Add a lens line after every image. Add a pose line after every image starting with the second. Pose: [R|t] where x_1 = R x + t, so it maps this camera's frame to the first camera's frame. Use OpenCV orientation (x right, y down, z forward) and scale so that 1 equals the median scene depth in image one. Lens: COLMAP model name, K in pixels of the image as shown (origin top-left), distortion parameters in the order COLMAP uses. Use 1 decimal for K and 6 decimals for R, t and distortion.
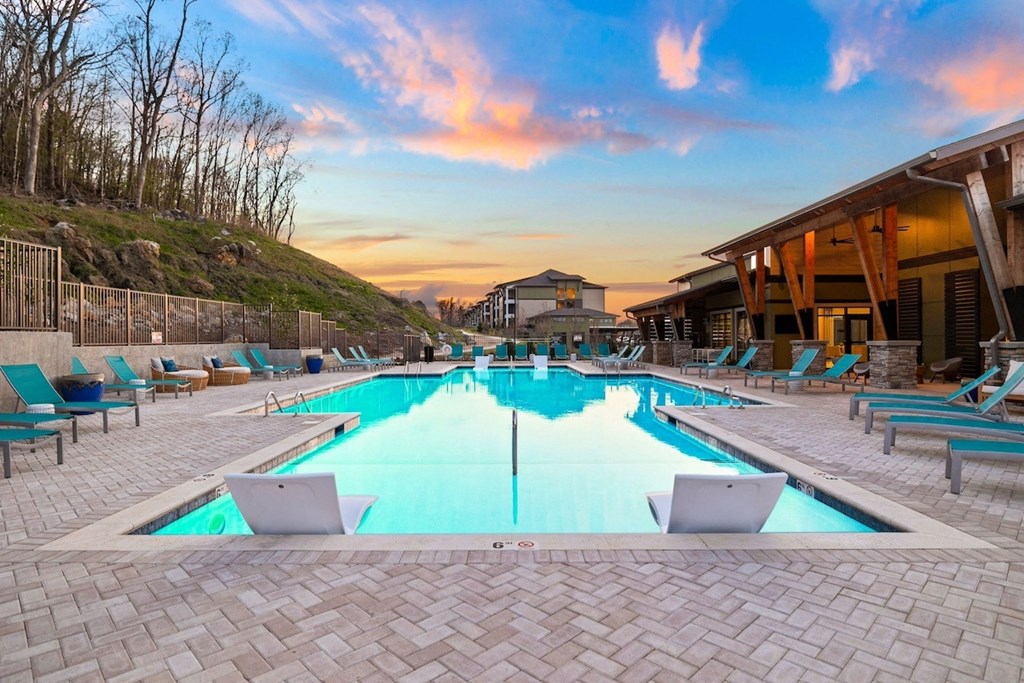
lens RADIAL K [[554.5, 0, 512.0], [0, 554.5, 341.5], [0, 0, 1]] dist [-0.002377, 0.000759]
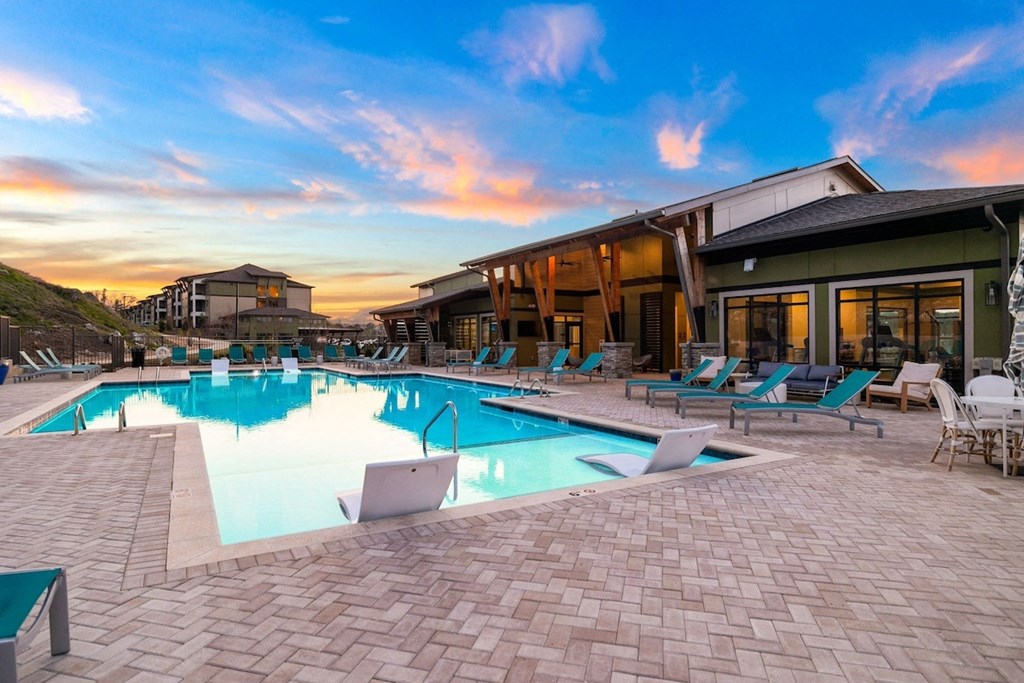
lens RADIAL K [[554.5, 0, 512.0], [0, 554.5, 341.5], [0, 0, 1]] dist [-0.002377, 0.000759]
pose [[0.858554, 0.002306, 0.512718, -0.145419], [-0.000634, 0.999994, -0.003437, 0.000583], [-0.512723, 0.002626, 0.858550, -0.012634]]
